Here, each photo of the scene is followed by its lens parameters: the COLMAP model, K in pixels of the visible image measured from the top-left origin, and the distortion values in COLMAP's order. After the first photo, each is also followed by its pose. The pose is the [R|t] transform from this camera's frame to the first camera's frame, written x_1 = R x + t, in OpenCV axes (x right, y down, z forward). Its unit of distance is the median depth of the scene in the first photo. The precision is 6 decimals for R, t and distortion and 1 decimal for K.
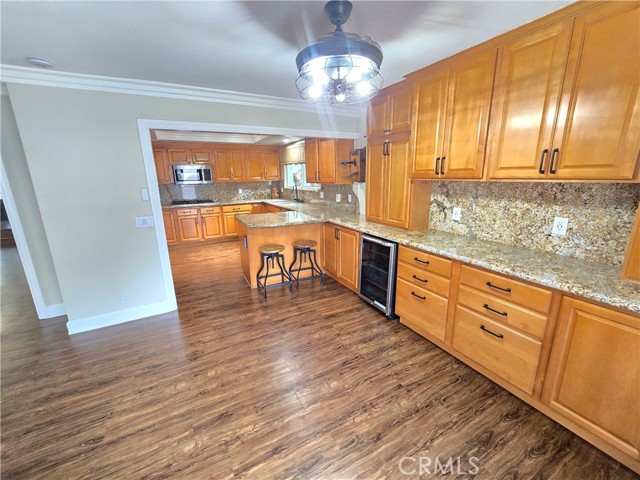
lens RADIAL K [[261.0, 0, 322.1], [0, 261.0, 238.6], [0, 0, 1]] dist [-0.011461, -0.000250]
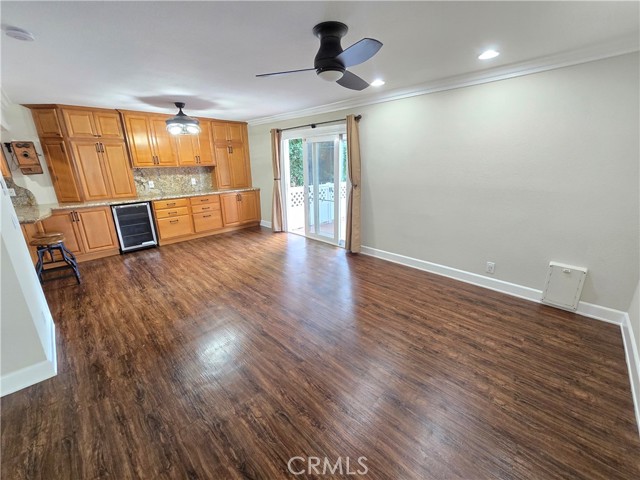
lens RADIAL K [[261.0, 0, 322.1], [0, 261.0, 238.6], [0, 0, 1]] dist [-0.011461, -0.000250]
pose [[-0.280423, -0.254900, 0.925413, -1.611121], [0.246992, 0.912470, 0.326180, -0.037896], [-0.927555, 0.320038, -0.192919, 0.271225]]
